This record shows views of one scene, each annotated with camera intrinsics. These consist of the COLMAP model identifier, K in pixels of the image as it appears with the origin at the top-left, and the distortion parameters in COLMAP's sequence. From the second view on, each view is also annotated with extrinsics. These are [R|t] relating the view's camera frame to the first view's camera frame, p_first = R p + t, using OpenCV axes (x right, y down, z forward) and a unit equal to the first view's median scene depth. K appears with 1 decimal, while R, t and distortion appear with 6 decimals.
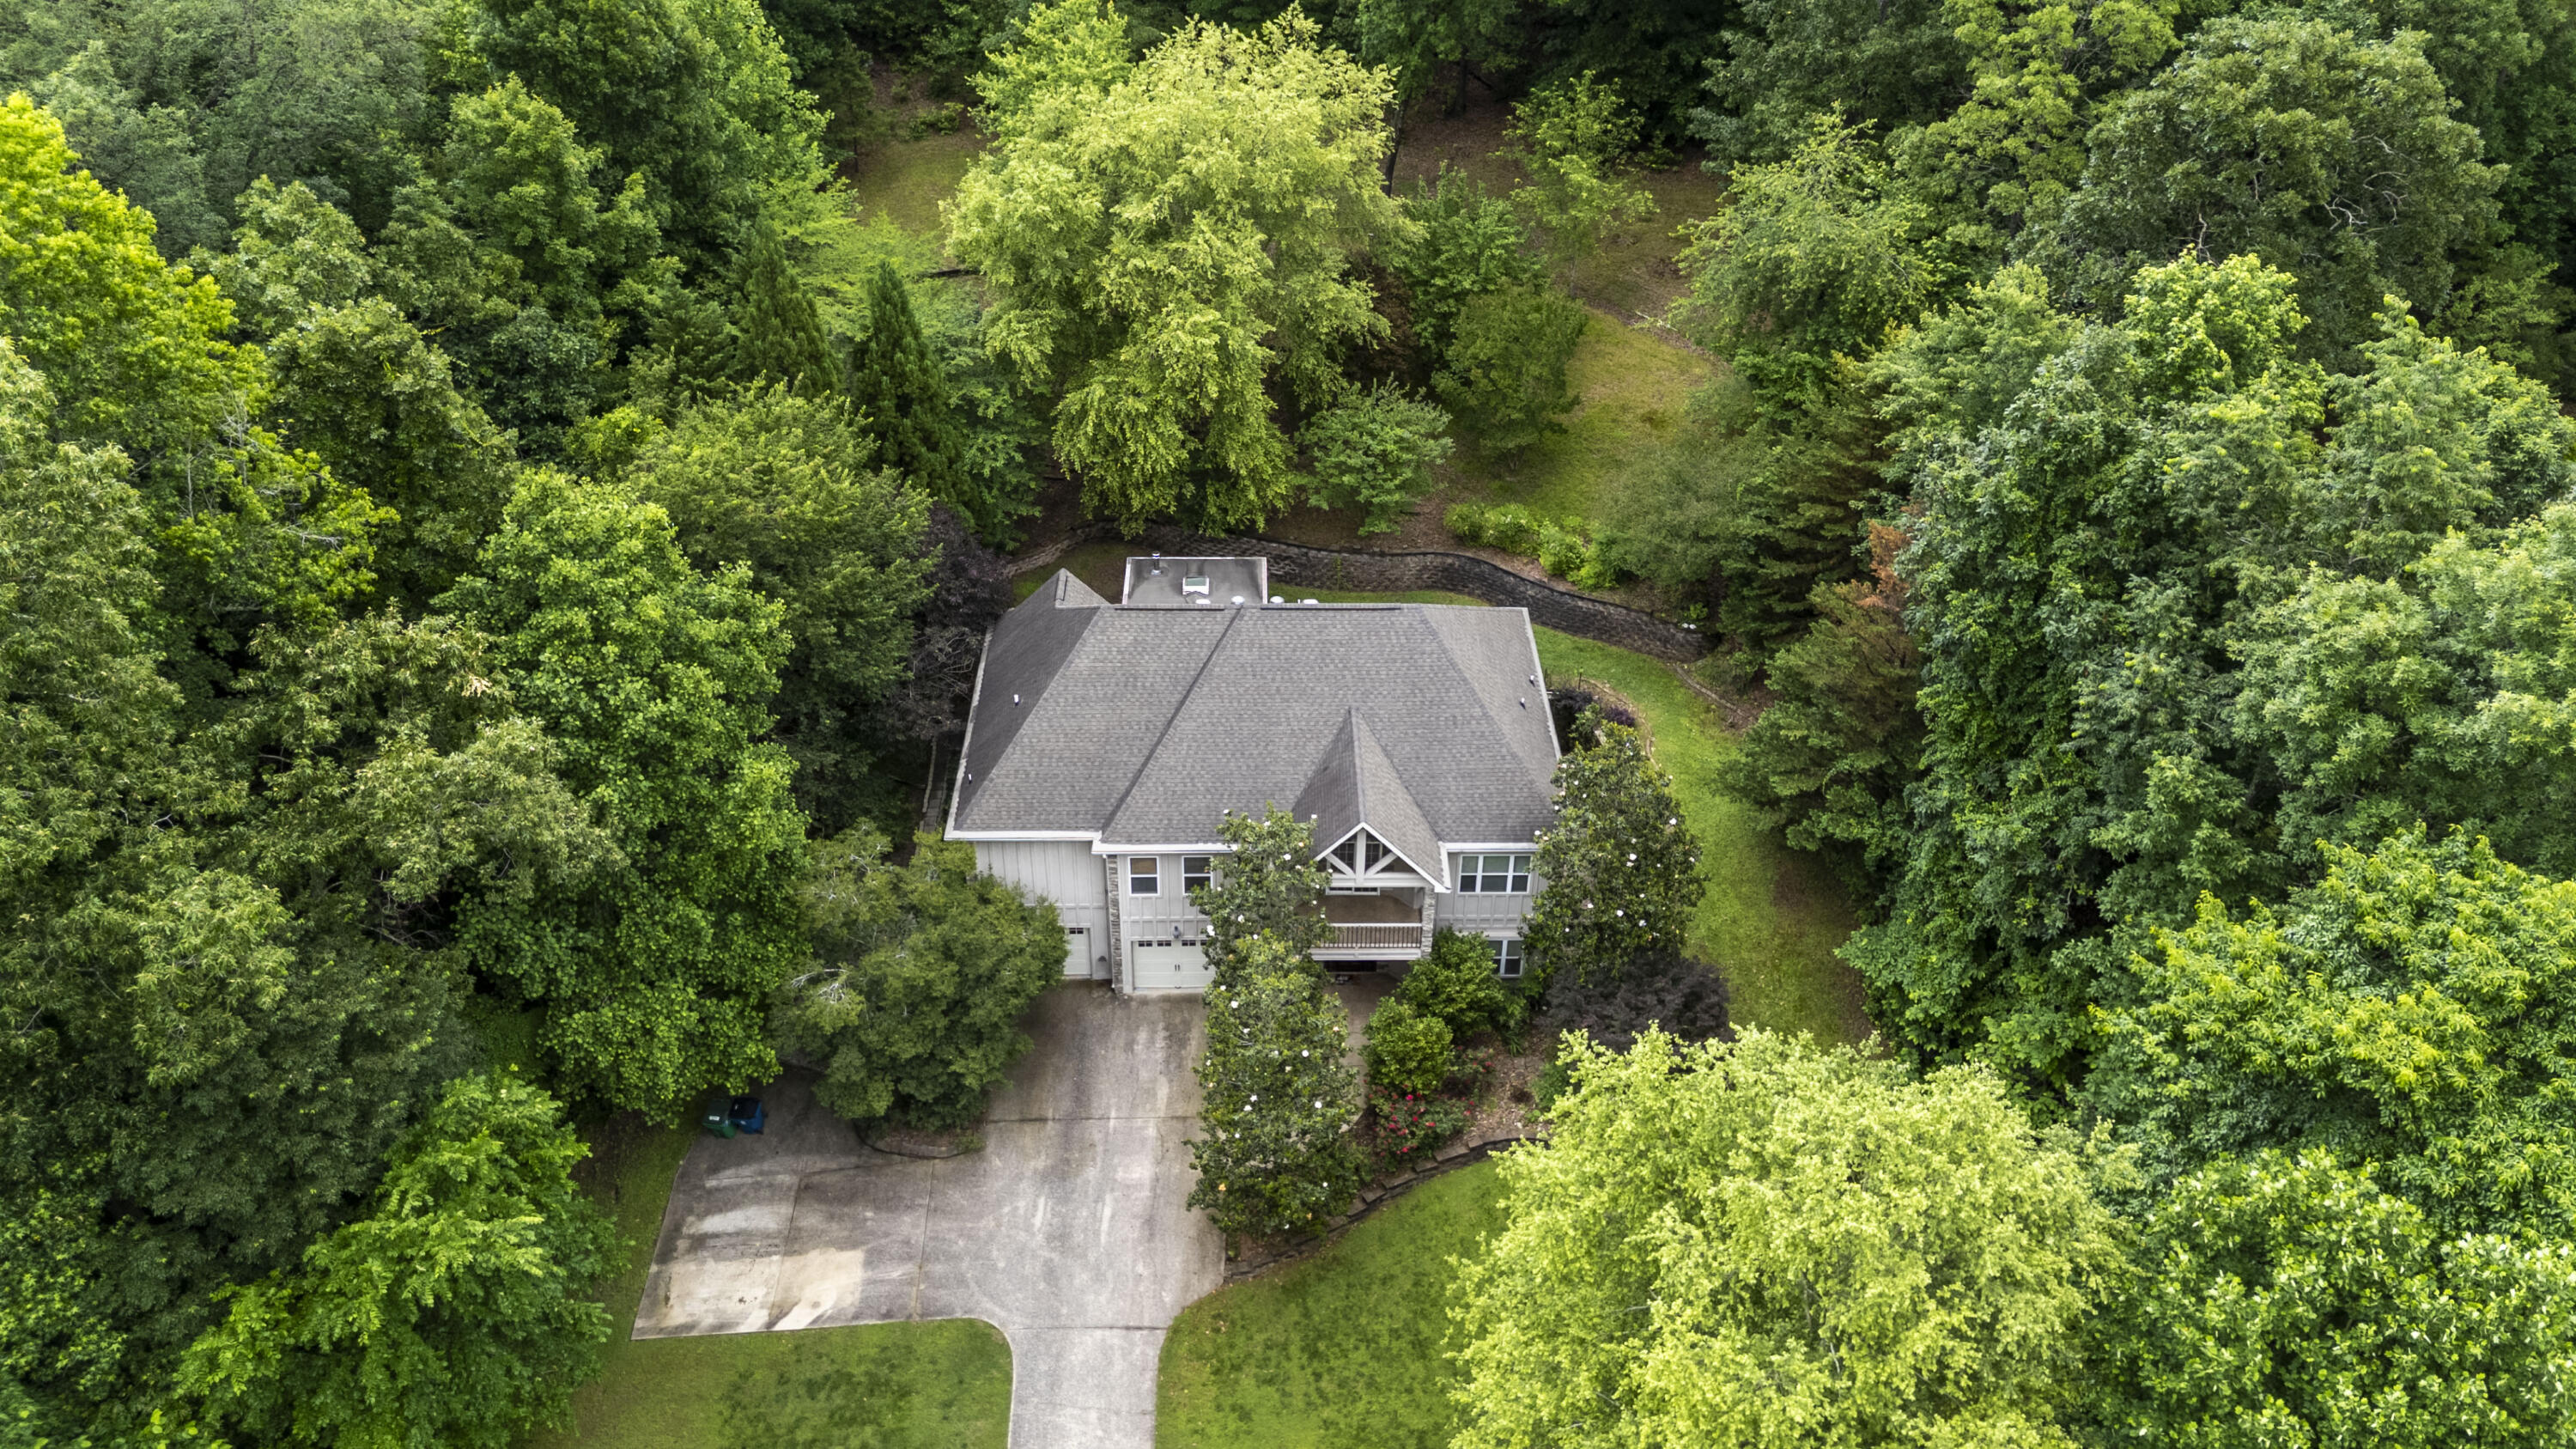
lens RADIAL K [[1956.9, 0, 1291.3], [0, 1956.9, 715.2], [0, 0, 1]] dist [0.024866, 0.002021]
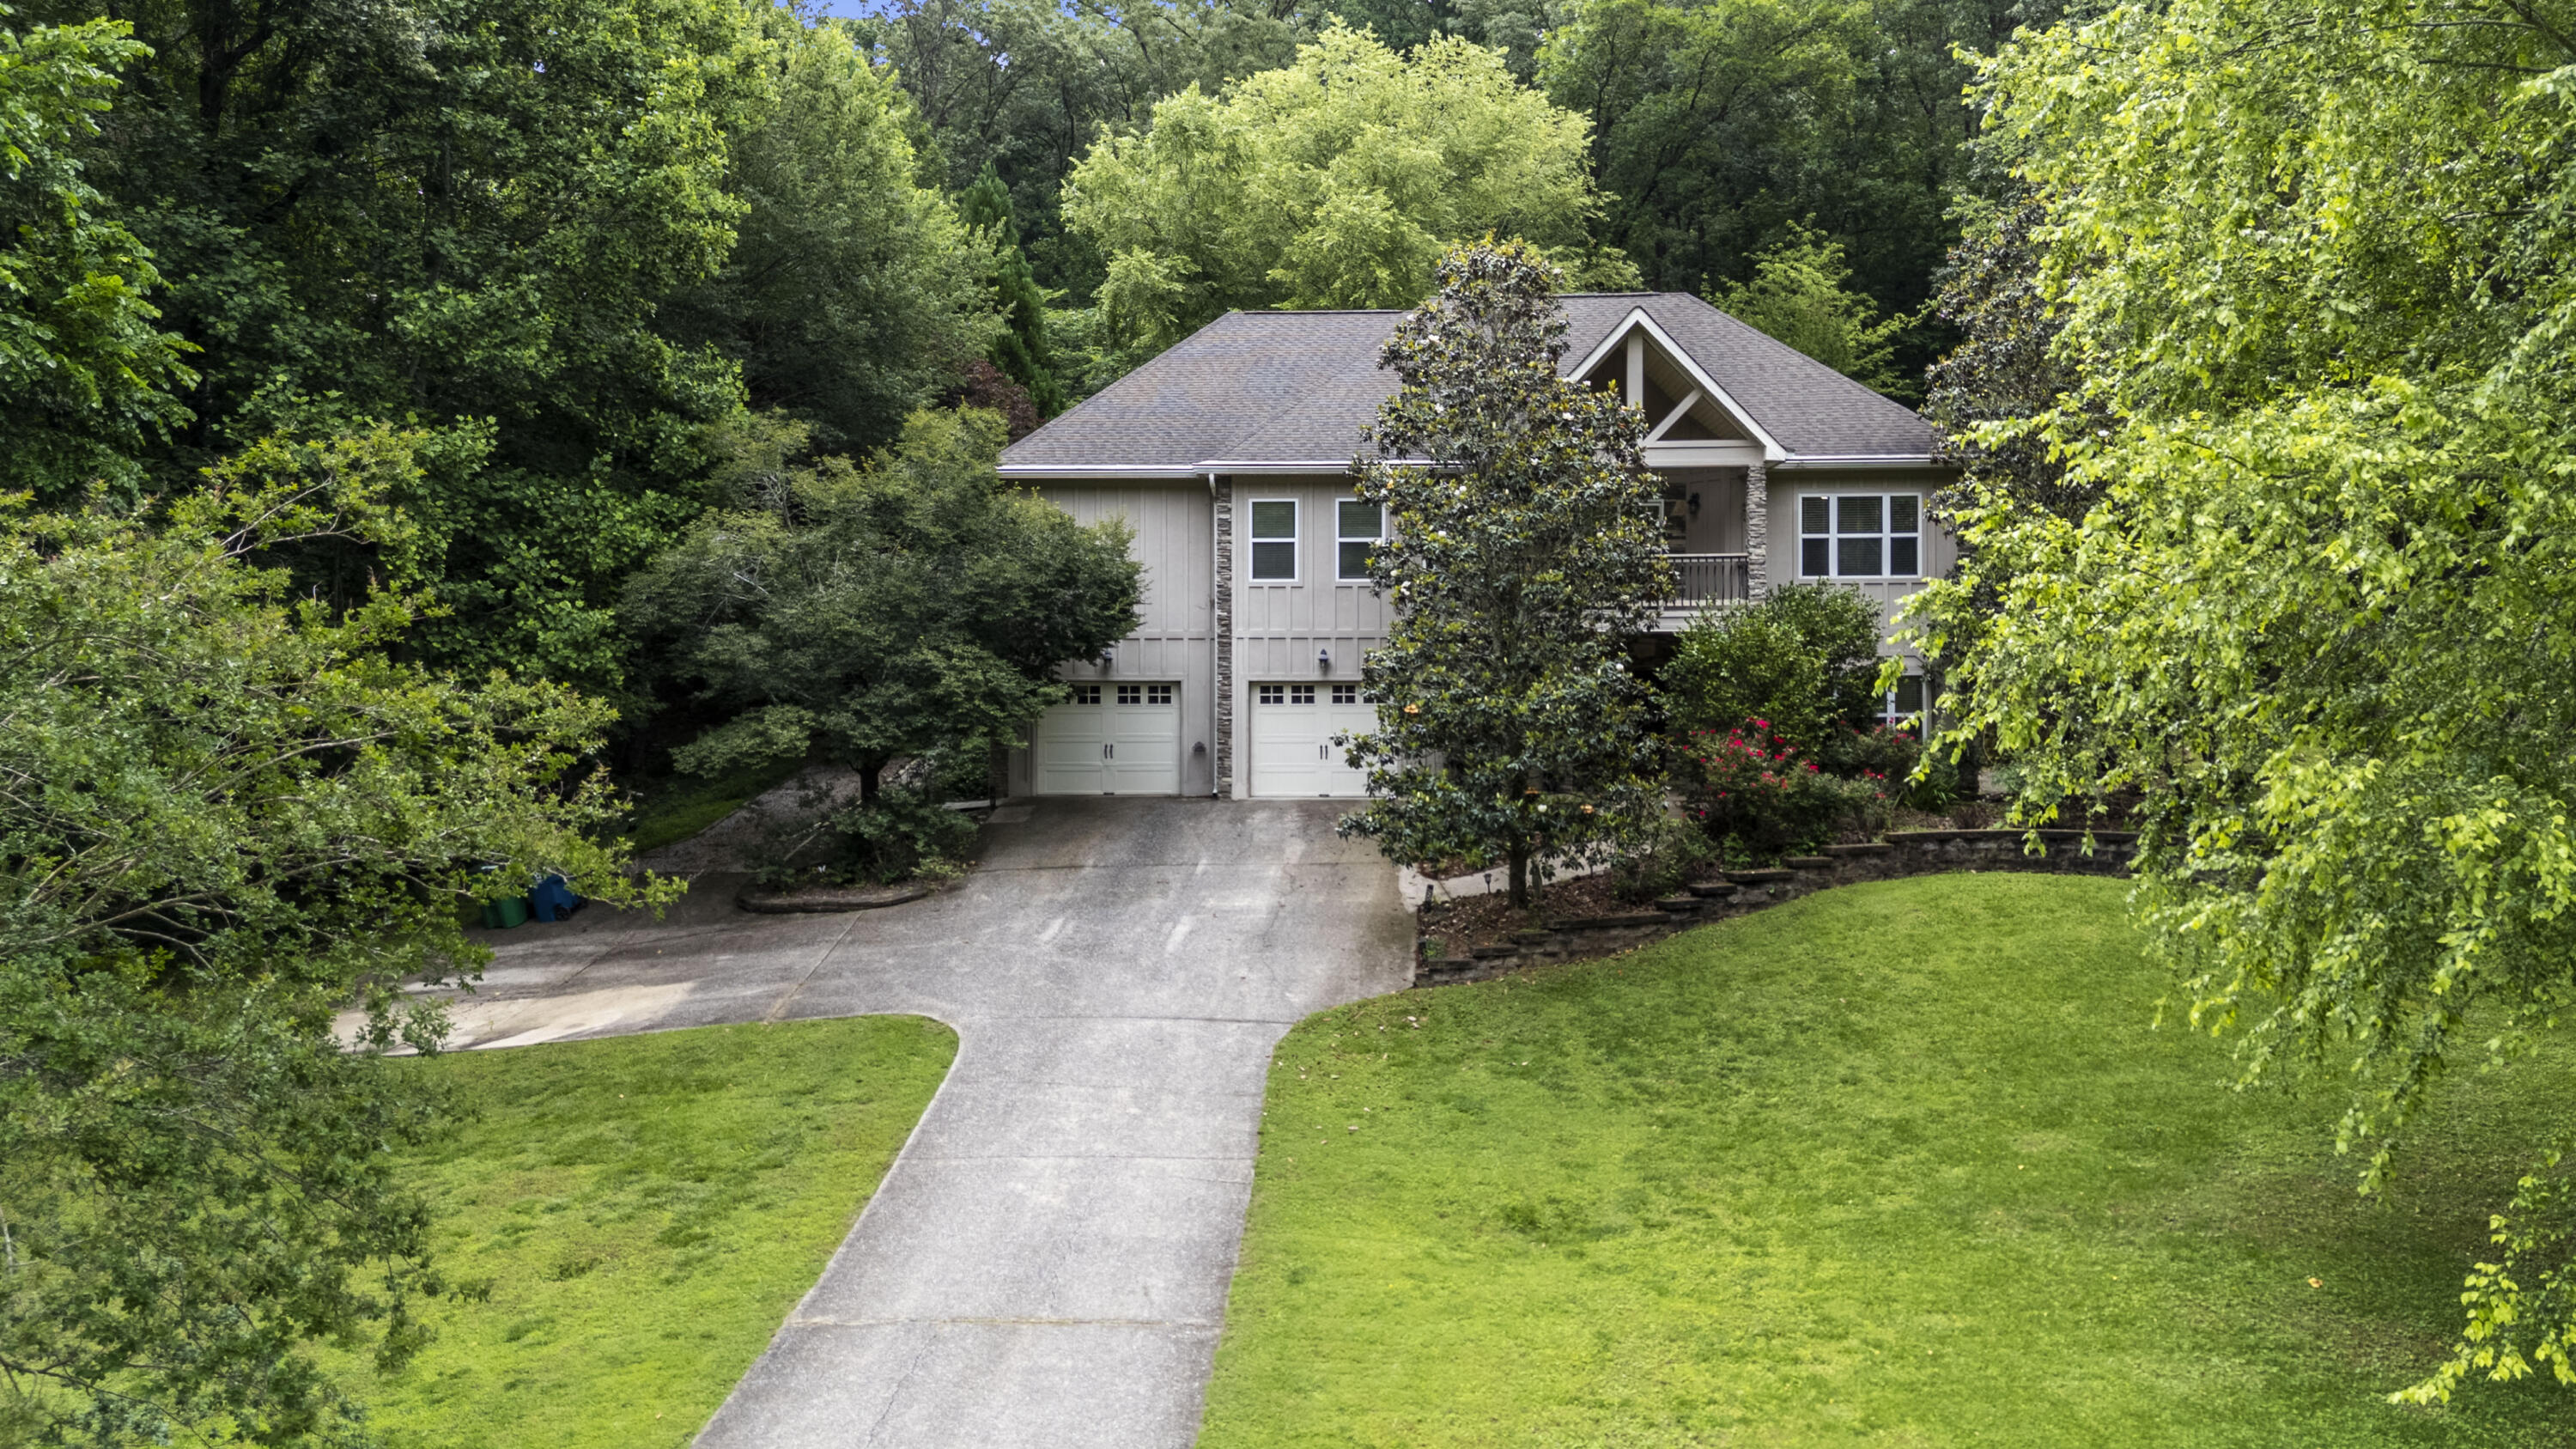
lens RADIAL K [[1956.9, 0, 1275.3], [0, 1956.9, 663.4], [0, 0, 1]] dist [0.024866, 0.002021]
pose [[0.997271, -0.005277, -0.073642, -0.031060], [-0.037326, 0.824546, -0.564562, 0.471727], [0.063701, 0.565770, 0.822099, 0.533836]]
